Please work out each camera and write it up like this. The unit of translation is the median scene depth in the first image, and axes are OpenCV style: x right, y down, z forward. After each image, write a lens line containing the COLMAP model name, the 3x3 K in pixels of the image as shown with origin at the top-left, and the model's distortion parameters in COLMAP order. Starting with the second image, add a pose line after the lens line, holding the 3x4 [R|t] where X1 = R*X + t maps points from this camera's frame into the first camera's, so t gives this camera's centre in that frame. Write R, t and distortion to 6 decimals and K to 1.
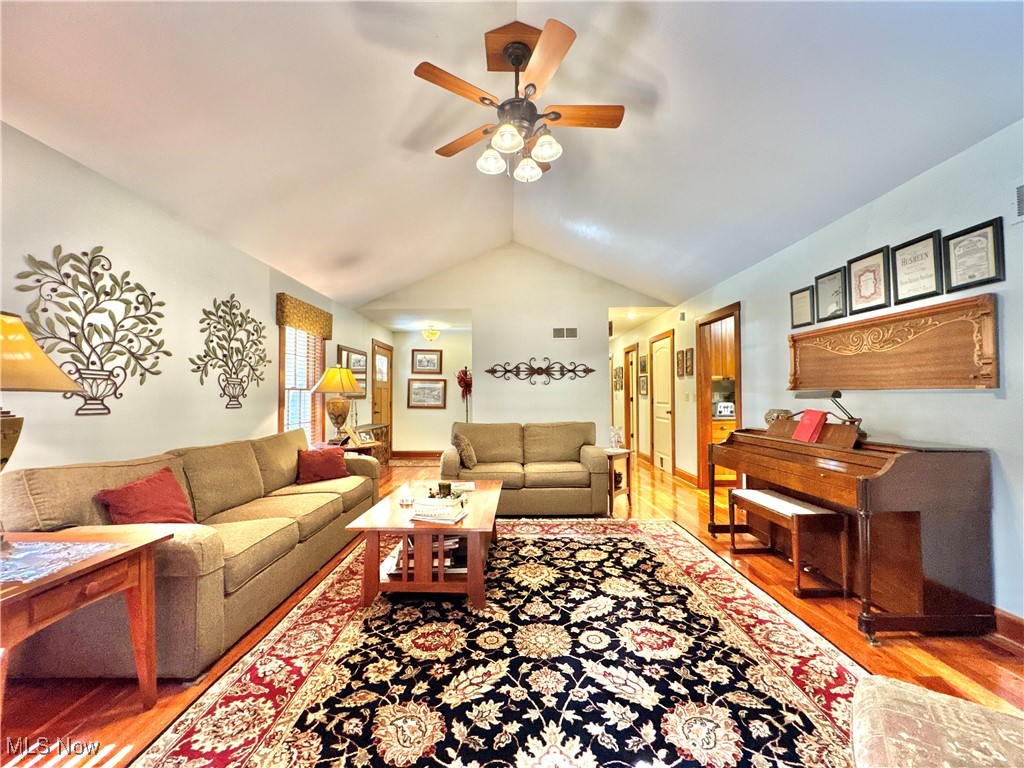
lens RADIAL K [[408.7, 0, 510.5], [0, 408.7, 385.3], [0, 0, 1]] dist [-0.004435, 0.000546]
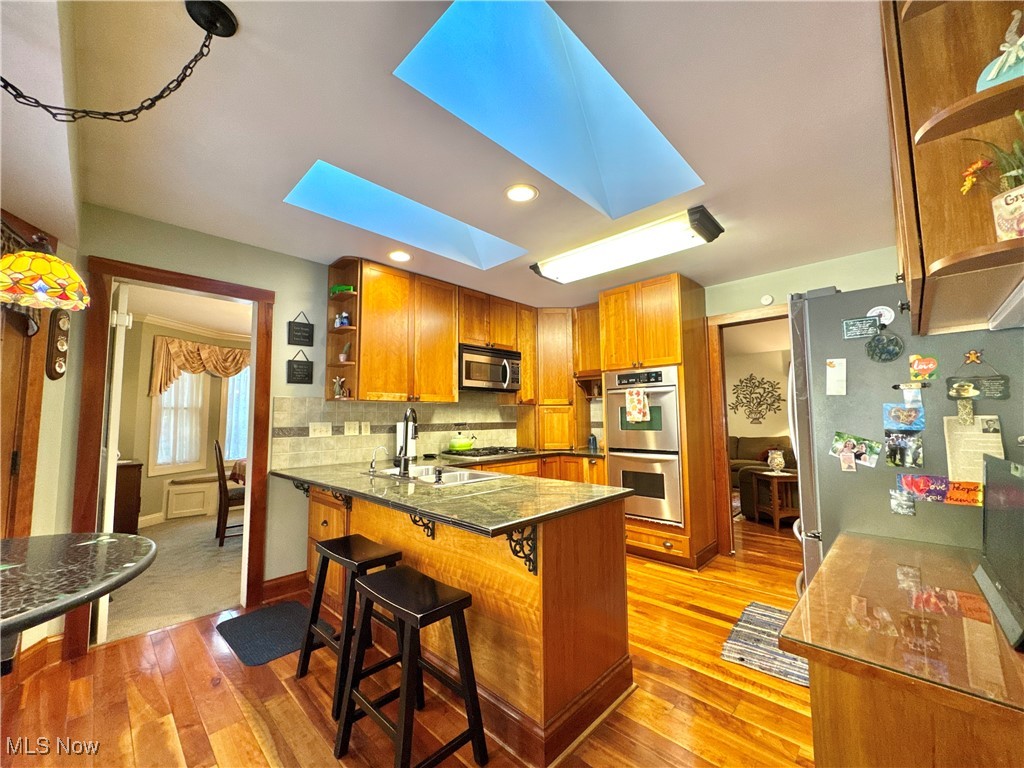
lens RADIAL K [[408.7, 0, 511.6], [0, 408.7, 382.1], [0, 0, 1]] dist [-0.004435, 0.000546]
pose [[-0.694385, -0.052520, -0.717684, 2.269436], [0.029856, 0.994372, -0.101654, 0.020012], [0.718984, -0.092014, -0.688909, 1.900033]]
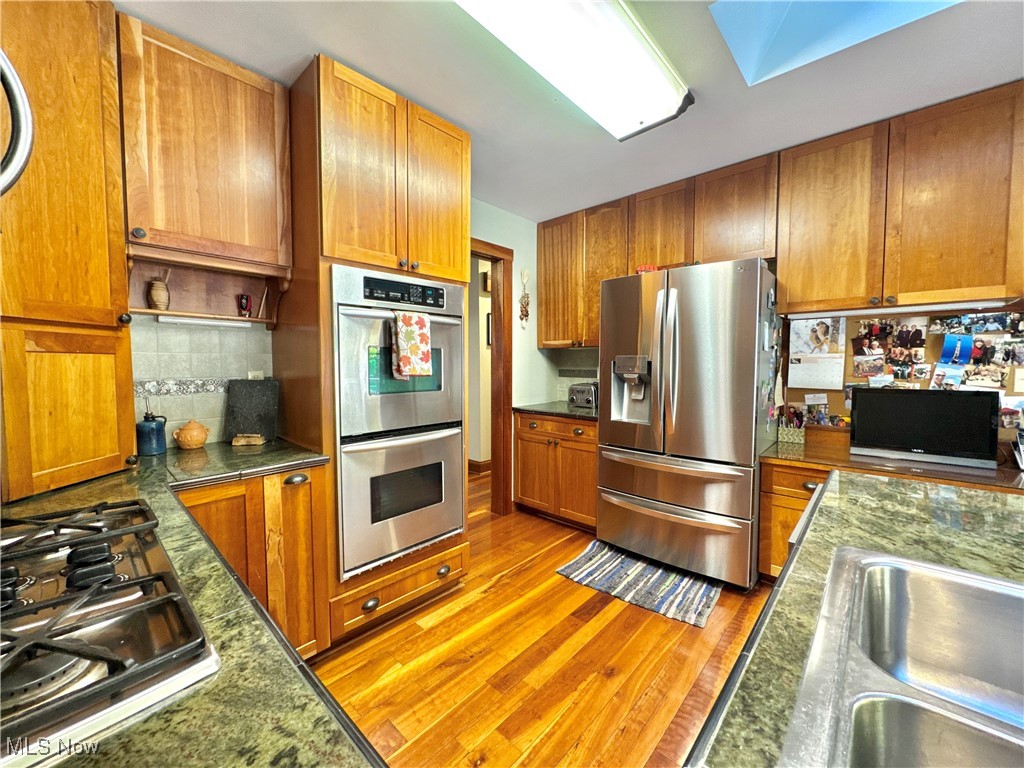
lens RADIAL K [[408.7, 0, 512.3], [0, 408.7, 382.5], [0, 0, 1]] dist [-0.004435, 0.000546]
pose [[0.740520, 0.038296, -0.670942, 1.660236], [0.013670, 0.997310, 0.072012, -0.010292], [0.671895, -0.062499, 0.738005, 0.929963]]
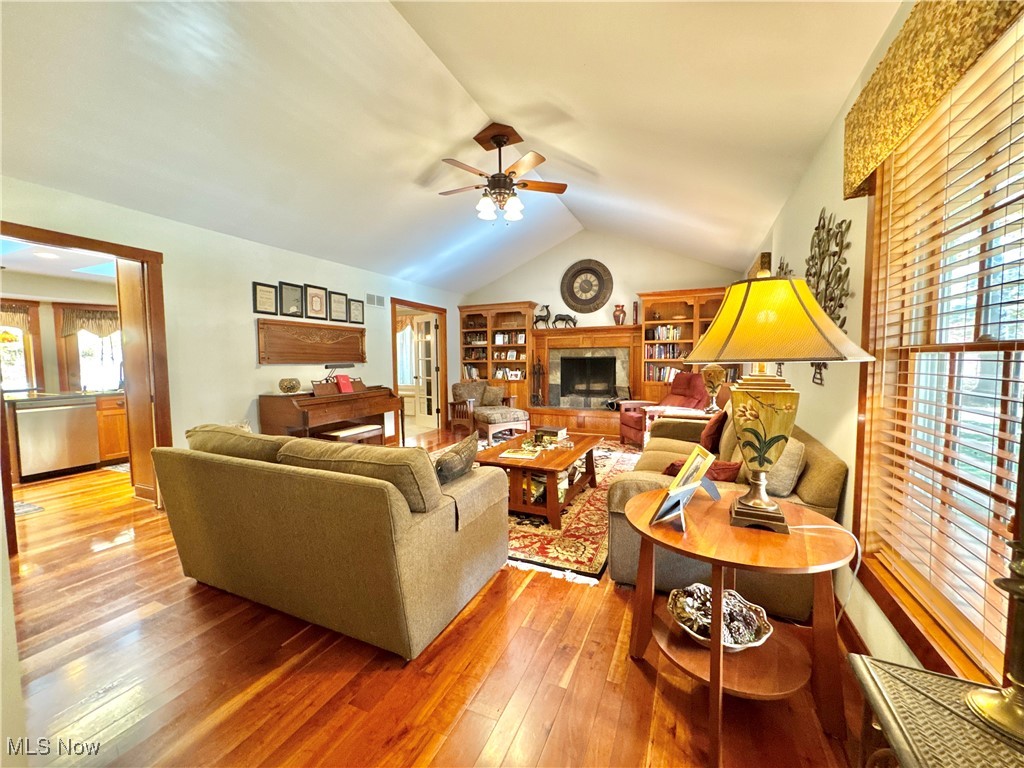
lens RADIAL K [[408.7, 0, 516.6], [0, 408.7, 383.2], [0, 0, 1]] dist [-0.004435, 0.000546]
pose [[-0.913761, -0.012056, 0.406072, -0.593640], [0.001948, 0.999418, 0.034057, 0.034923], [-0.406247, 0.031911, -0.913206, 2.118343]]
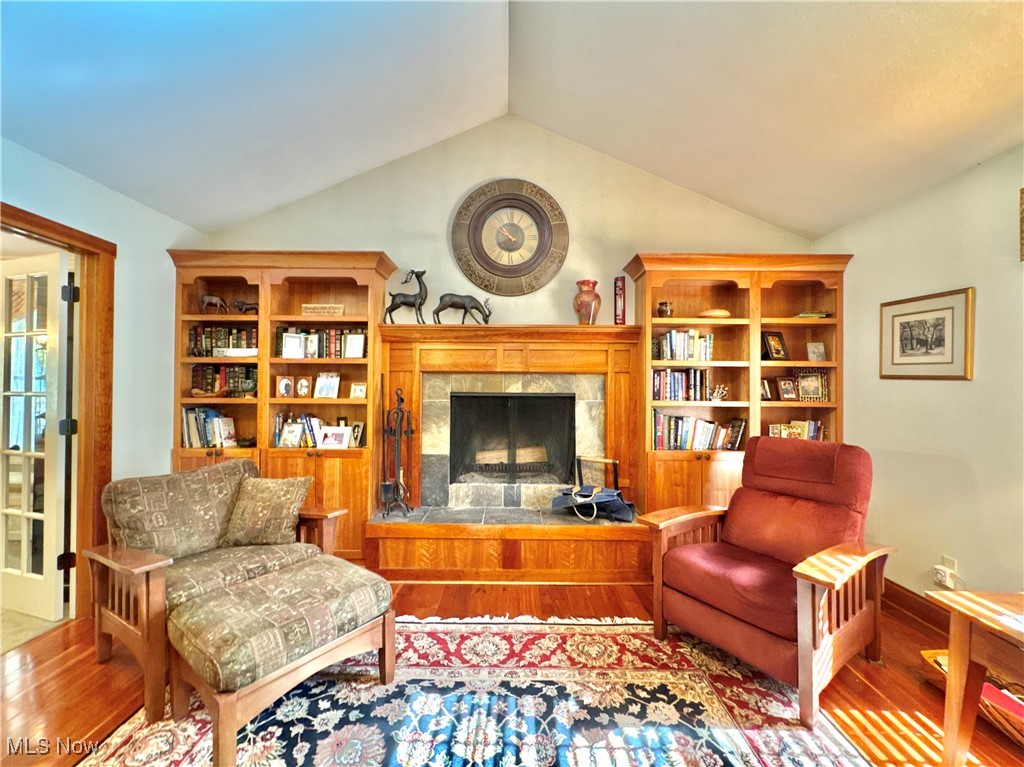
lens RADIAL K [[408.7, 0, 511.6], [0, 408.7, 386.0], [0, 0, 1]] dist [-0.004435, 0.000546]
pose [[-0.999994, -0.001953, 0.002834, 0.006008], [-0.002029, 0.999630, -0.027122, -0.026380], [-0.002780, -0.027128, -0.999628, 0.821896]]
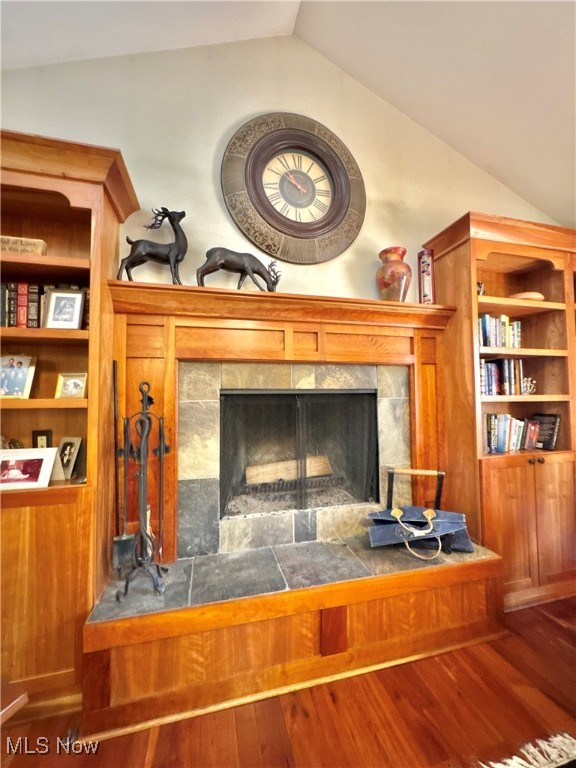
lens RADIAL K [[306.5, 0, 290.4], [0, 306.5, 384.6], [0, 0, 1]] dist [-0.004435, 0.000546]
pose [[-0.970796, 0.003961, -0.239872, 0.180424], [0.018210, 0.998196, -0.057214, -0.011886], [0.239213, -0.059911, -0.969117, 0.332414]]
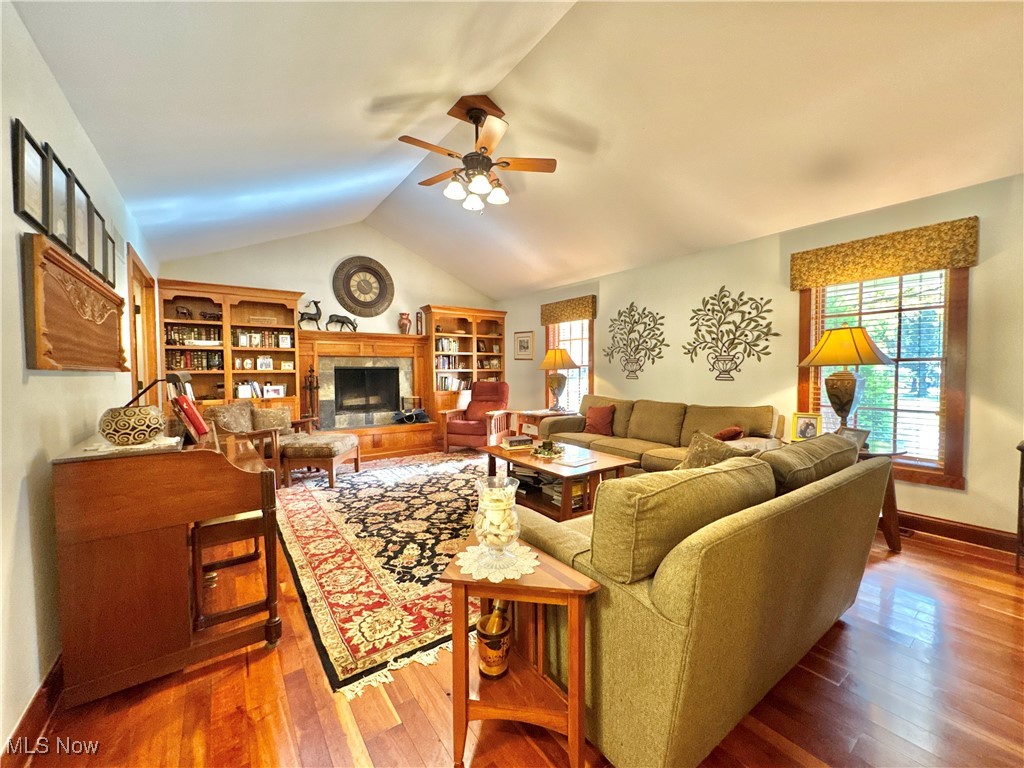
lens RADIAL K [[408.7, 0, 516.0], [0, 408.7, 381.9], [0, 0, 1]] dist [-0.004435, 0.000546]
pose [[-0.805927, 0.026838, -0.591406, 0.643055], [0.025816, 0.999615, 0.010181, 0.038685], [0.591452, -0.007063, -0.806309, 1.903549]]
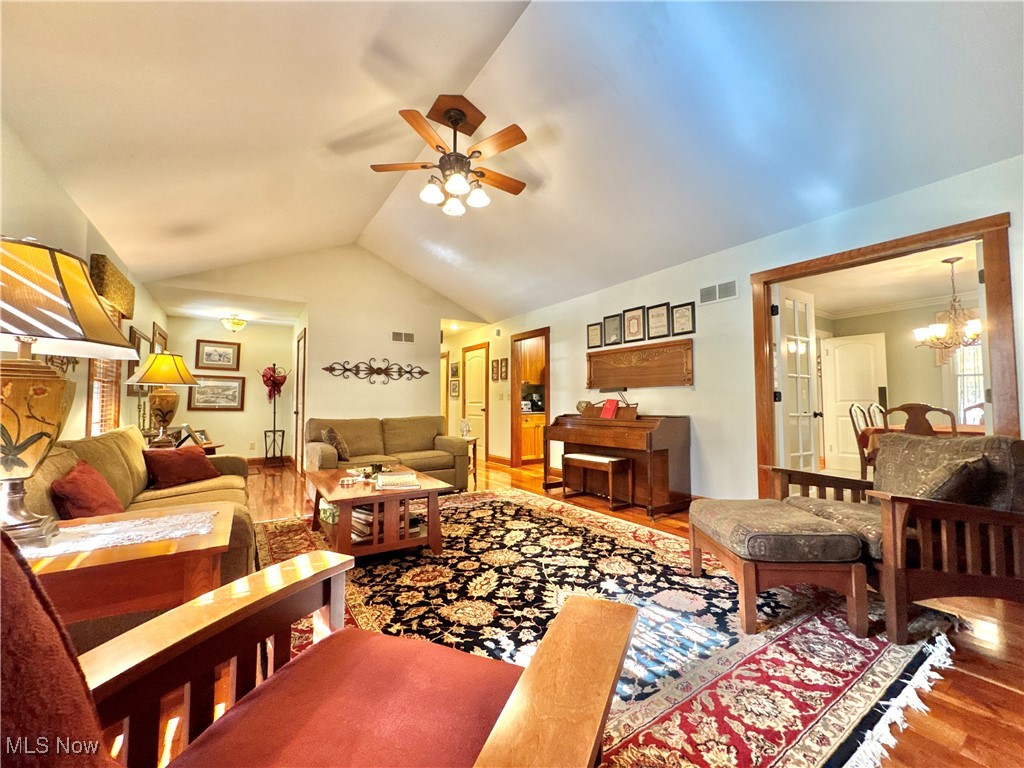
lens RADIAL K [[408.7, 0, 511.8], [0, 408.7, 386.0], [0, 0, 1]] dist [-0.004435, 0.000546]
pose [[0.831818, 0.024597, 0.554503, -0.460826], [-0.013748, 0.999624, -0.023719, 0.047769], [-0.554878, 0.012107, 0.831843, -0.129577]]
